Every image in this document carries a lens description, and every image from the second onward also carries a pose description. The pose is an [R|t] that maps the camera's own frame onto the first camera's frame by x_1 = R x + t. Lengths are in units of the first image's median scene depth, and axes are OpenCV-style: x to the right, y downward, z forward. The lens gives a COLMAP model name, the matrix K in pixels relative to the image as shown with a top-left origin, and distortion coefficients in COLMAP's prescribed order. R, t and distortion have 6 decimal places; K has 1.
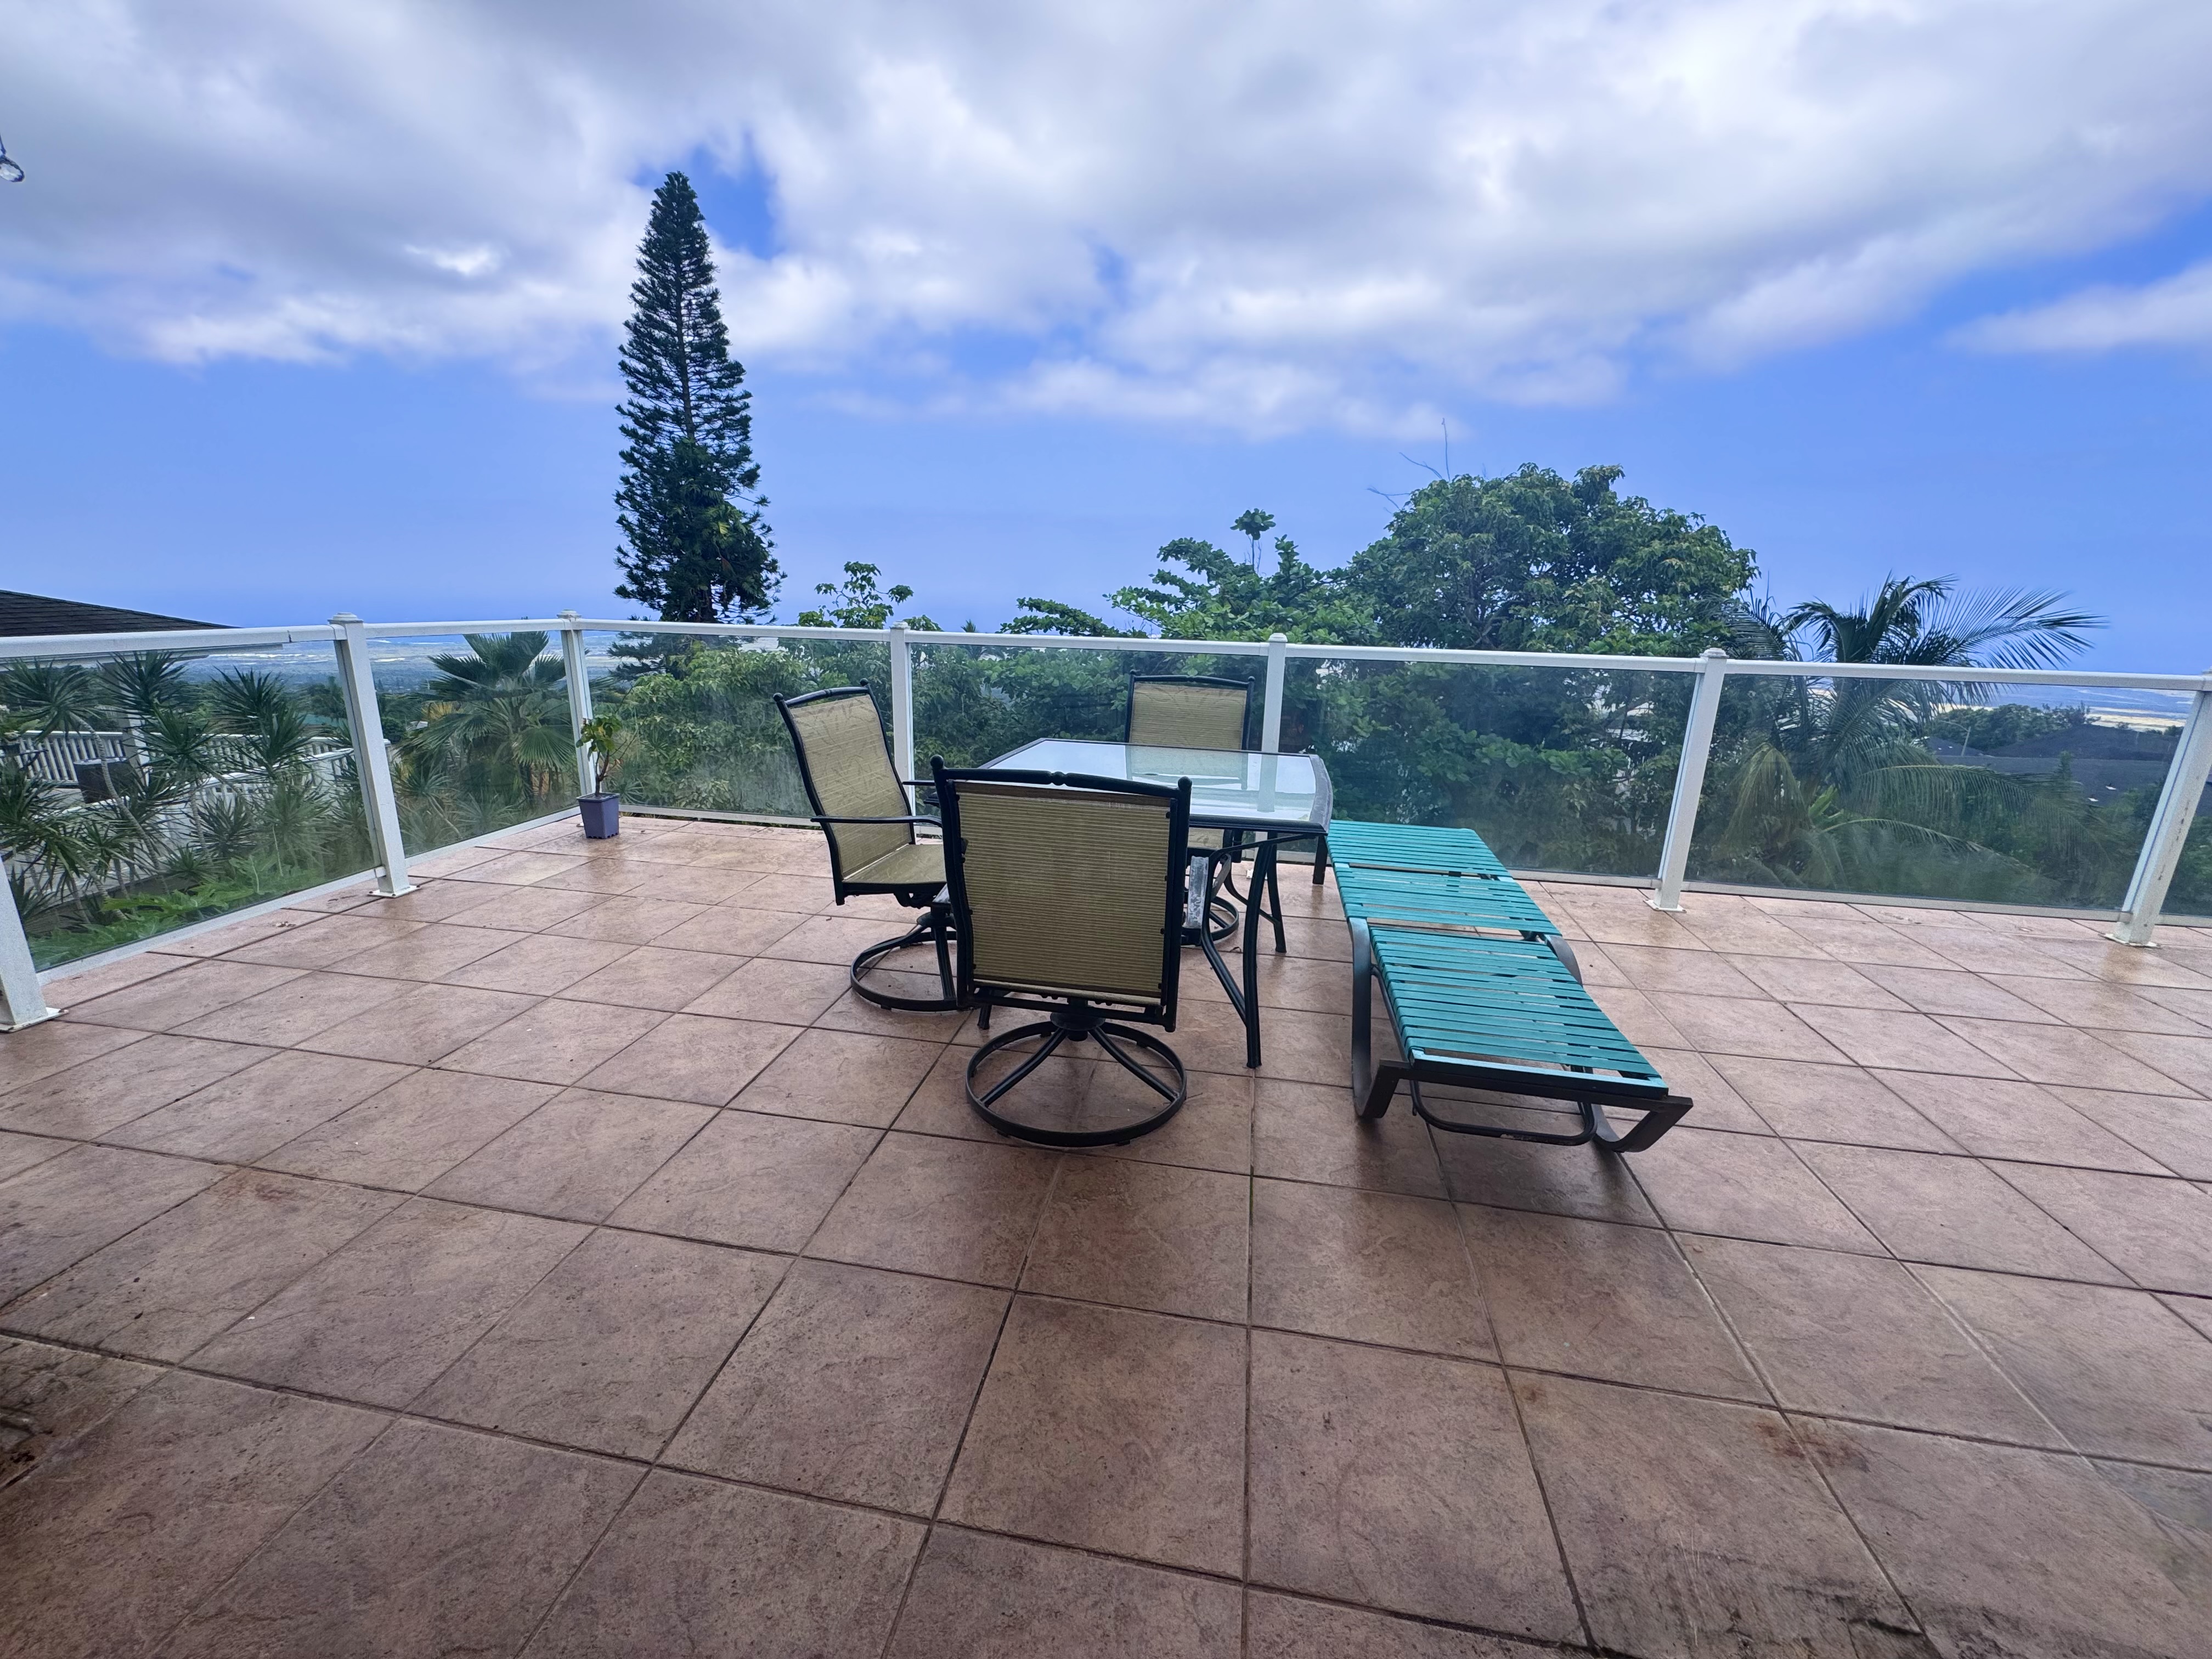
lens RADIAL K [[897.1, 0, 1109.4], [0, 897.1, 827.3], [0, 0, 1]] dist [0.000051, -0.000071]
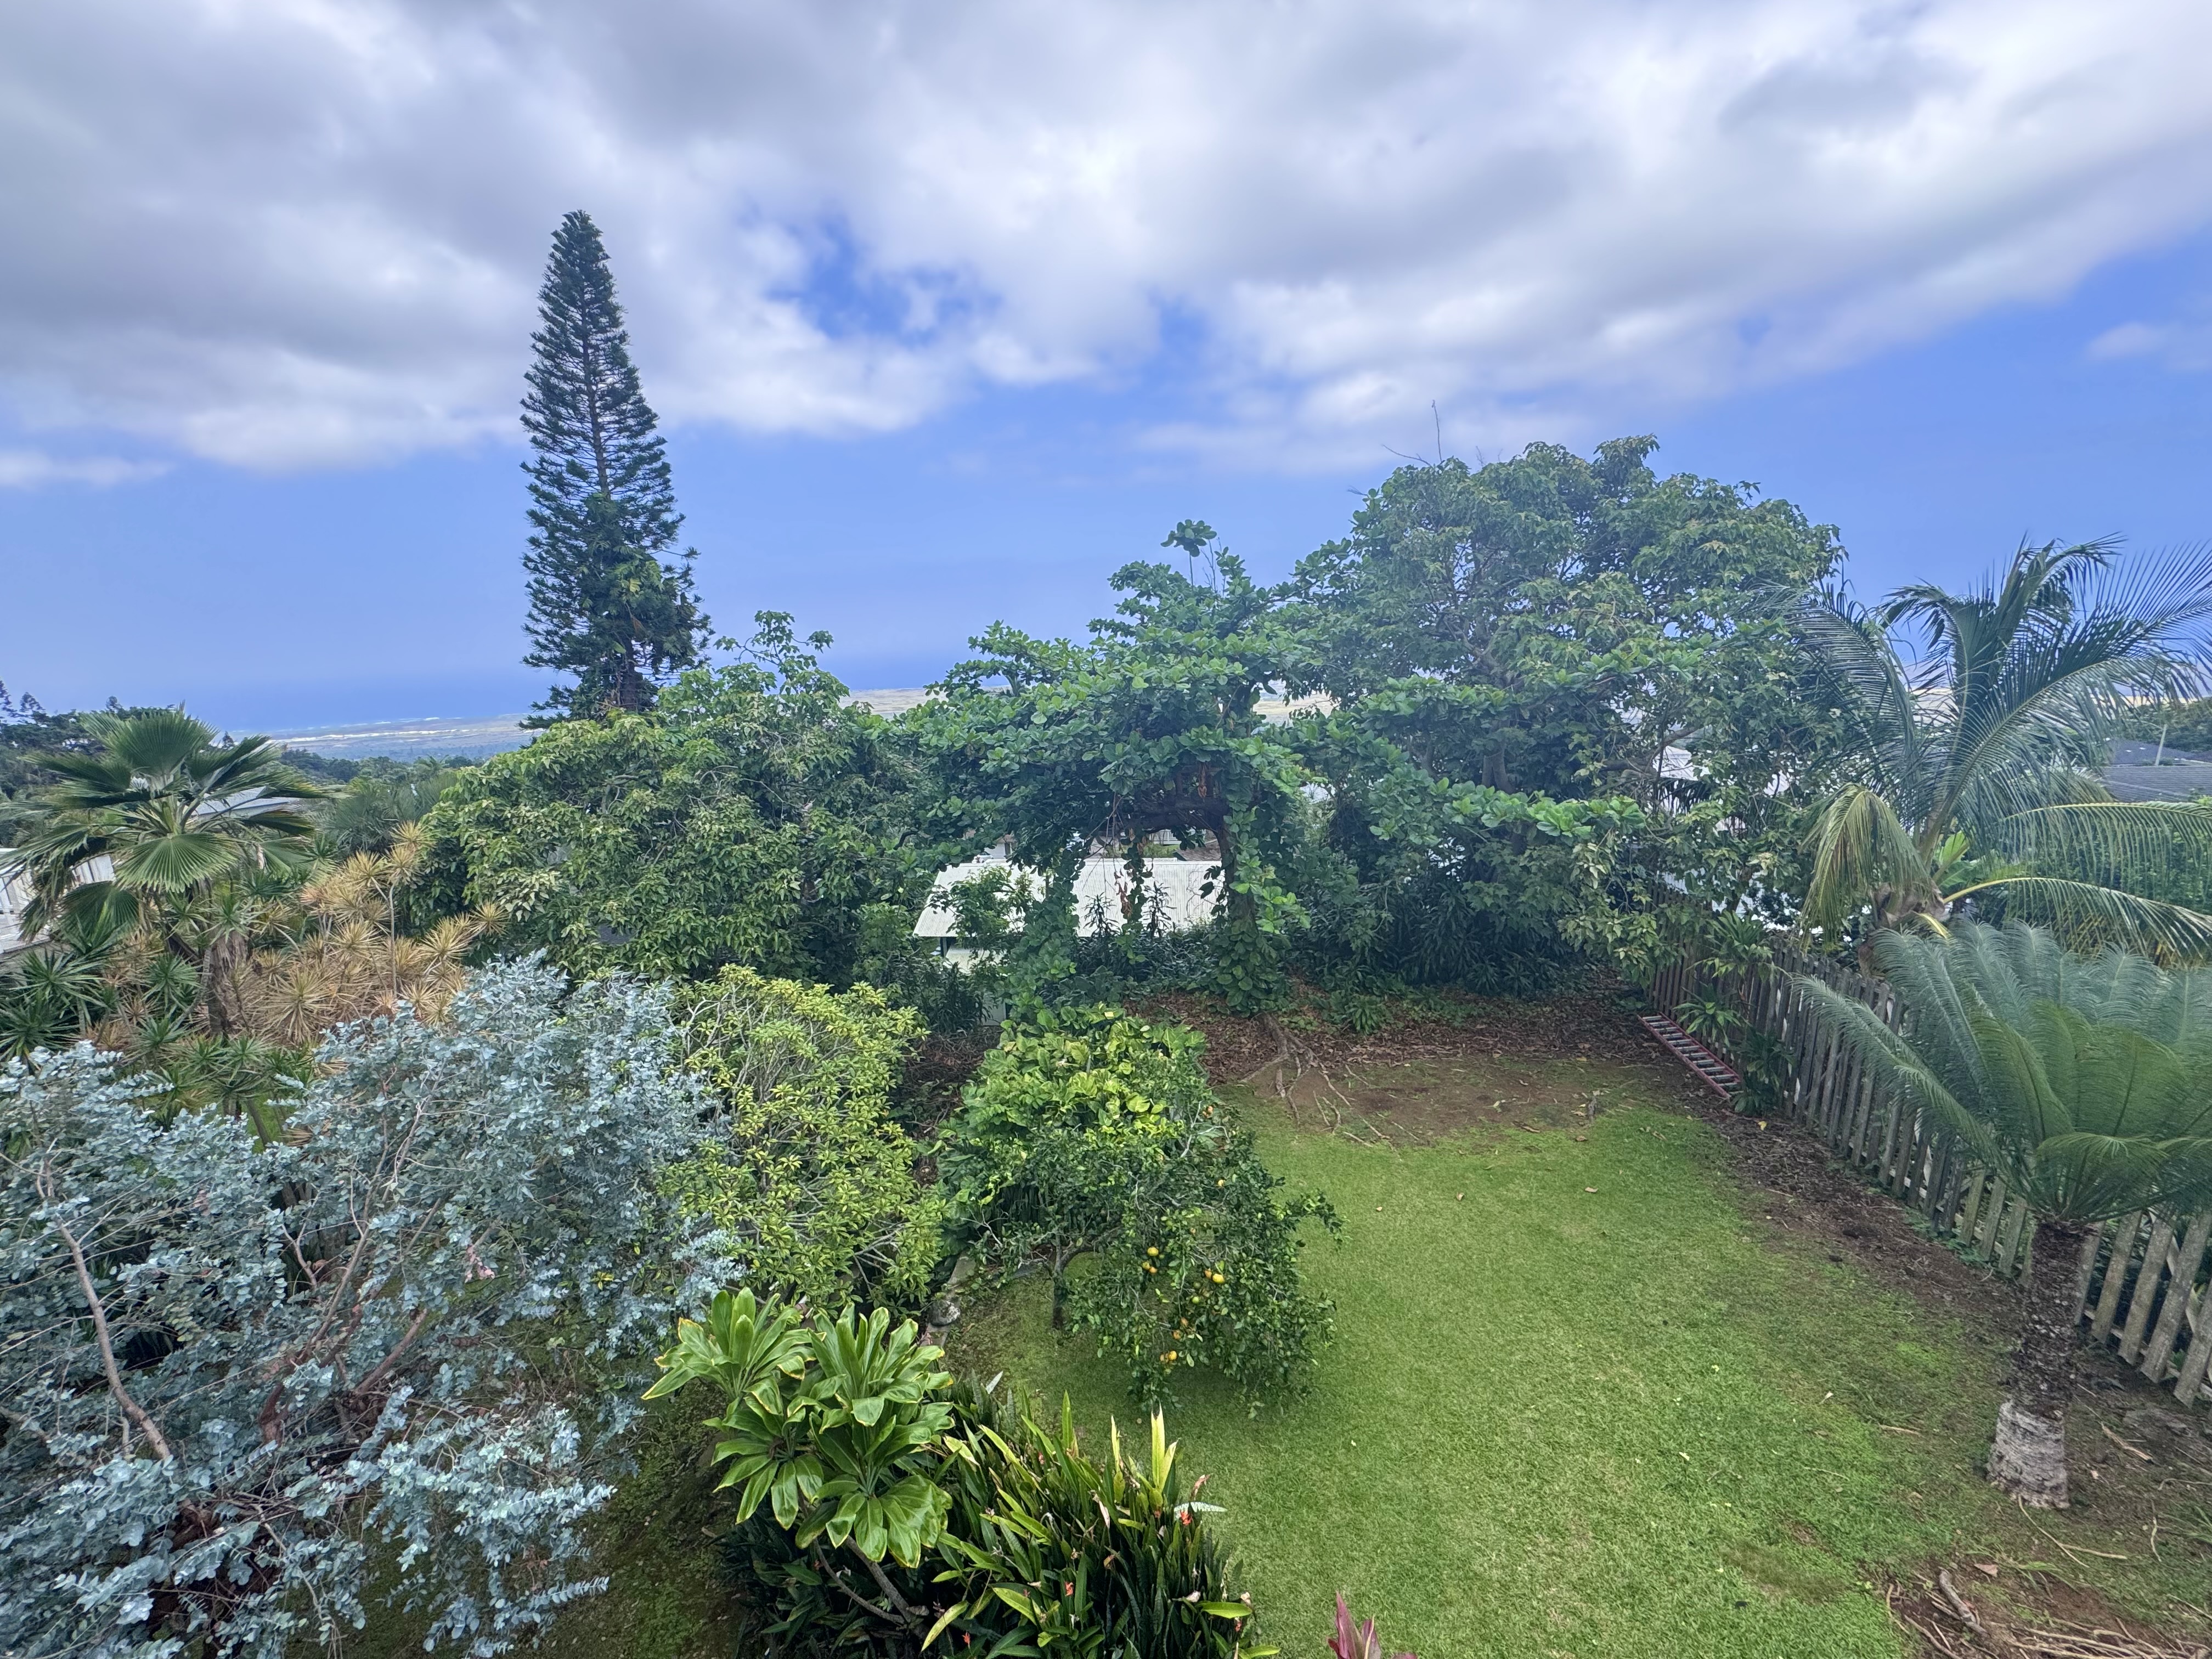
lens RADIAL K [[891.1, 0, 1109.7], [0, 891.1, 835.8], [0, 0, 1]] dist [0.002577, -0.000311]
pose [[0.993703, -0.034882, -0.106475, 0.144303], [0.031577, 0.998970, -0.032572, -0.031029], [0.107501, 0.029005, 0.993782, 0.150120]]
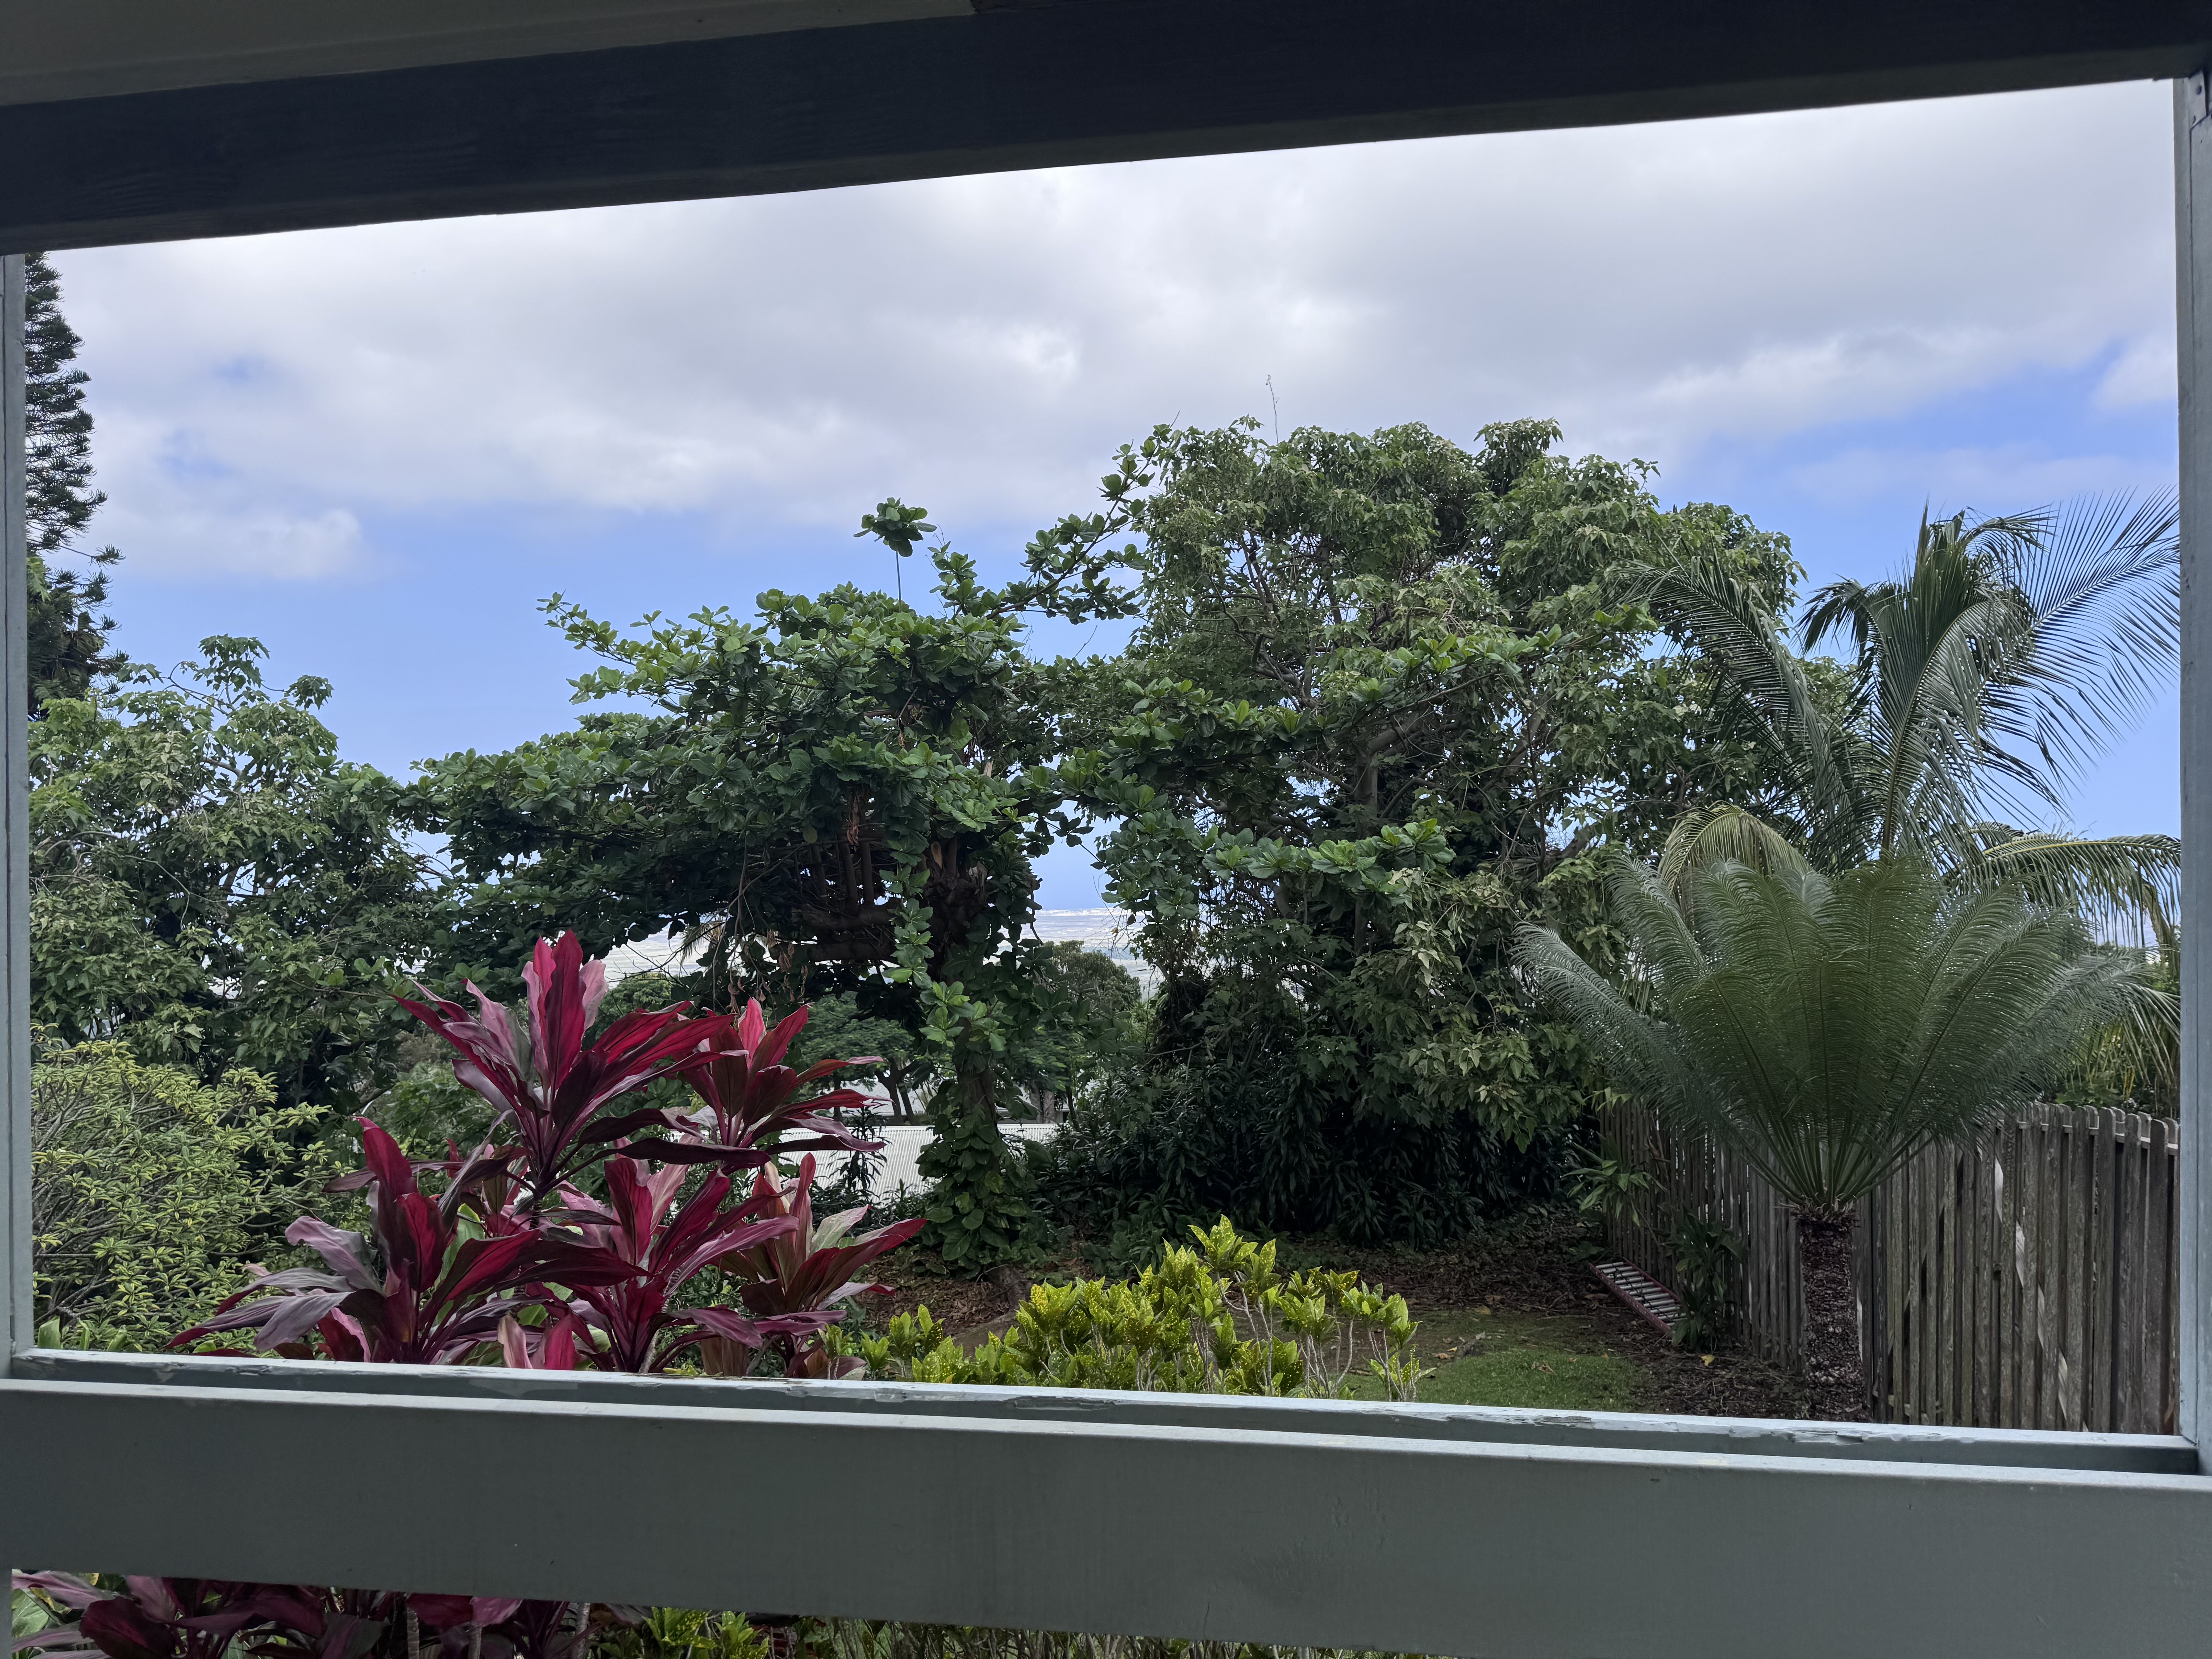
lens RADIAL K [[1591.2, 0, 1096.9], [0, 1591.2, 834.0], [0, 0, 1]] dist [0.066527, -0.062874]
pose [[0.999417, -0.033644, 0.005830, 0.240219], [0.033999, 0.964759, -0.260928, 0.098024], [0.003154, 0.260974, 0.965341, 0.075298]]
